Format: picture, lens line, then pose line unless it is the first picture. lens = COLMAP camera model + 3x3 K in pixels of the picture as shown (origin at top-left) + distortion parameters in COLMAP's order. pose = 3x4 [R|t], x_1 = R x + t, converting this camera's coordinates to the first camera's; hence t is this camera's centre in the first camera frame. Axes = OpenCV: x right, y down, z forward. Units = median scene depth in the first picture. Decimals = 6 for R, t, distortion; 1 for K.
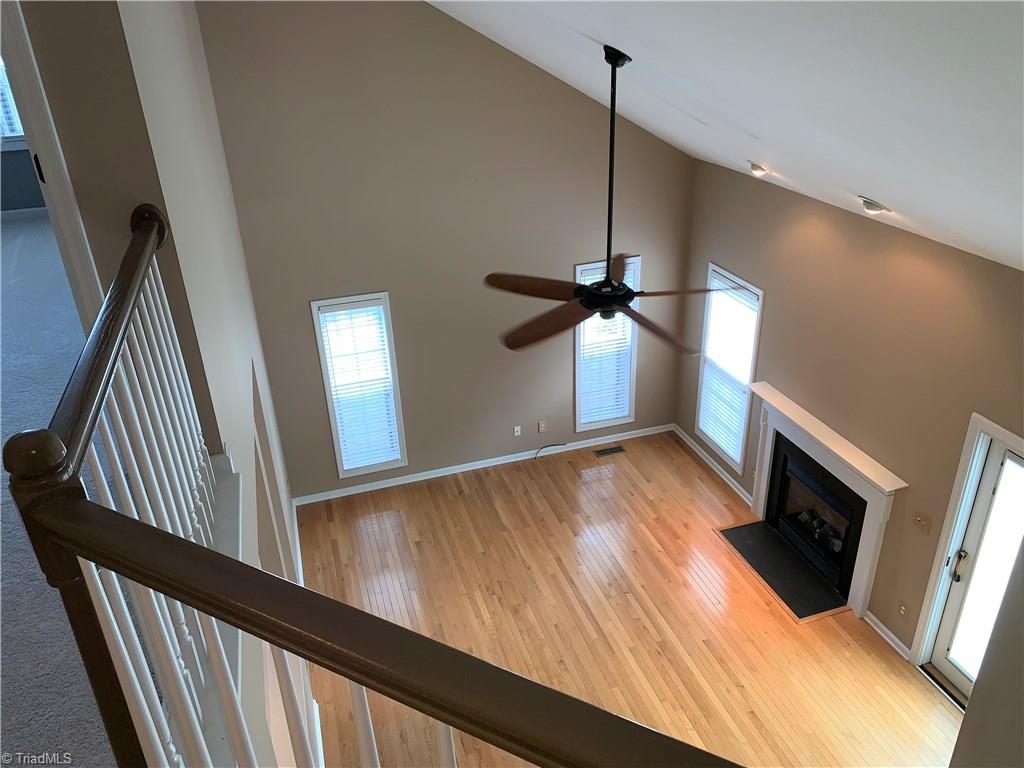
lens RADIAL K [[776.5, 0, 512.0], [0, 776.5, 384.0], [0, 0, 1]] dist [0.045671, -0.061109]
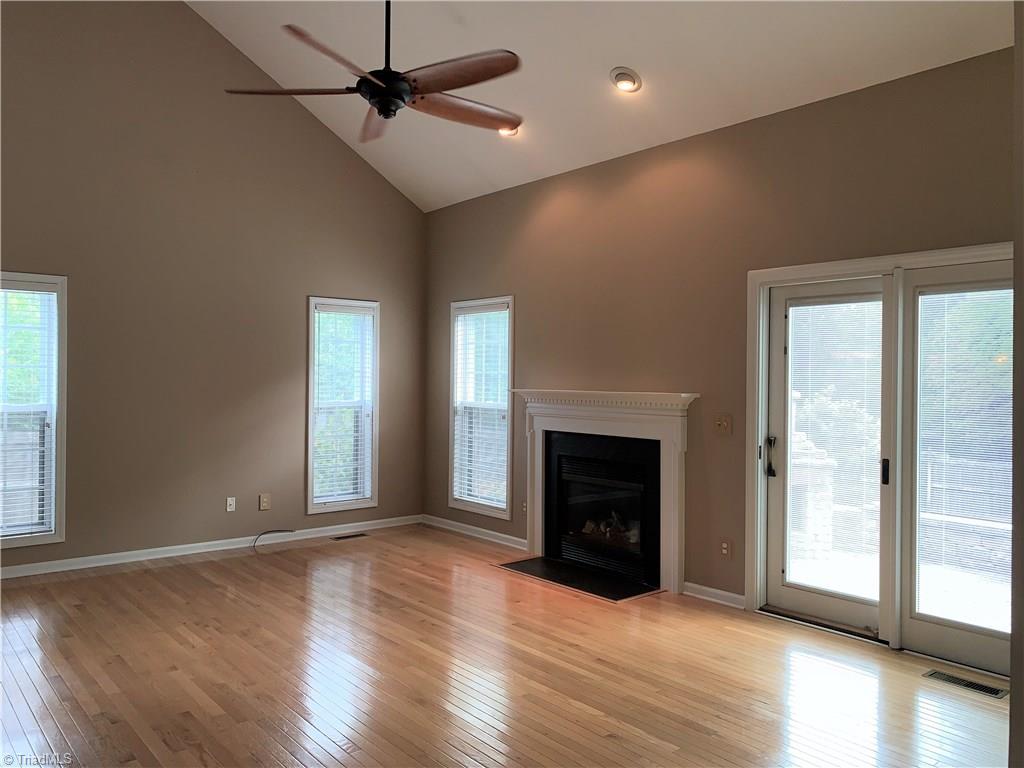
lens RADIAL K [[776.5, 0, 512.0], [0, 776.5, 384.0], [0, 0, 1]] dist [0.045671, -0.061109]
pose [[0.922974, 0.037640, 0.383018, -0.043466], [0.137010, 0.897872, -0.418394, 0.368995], [-0.359650, 0.438644, 0.823555, 0.241189]]
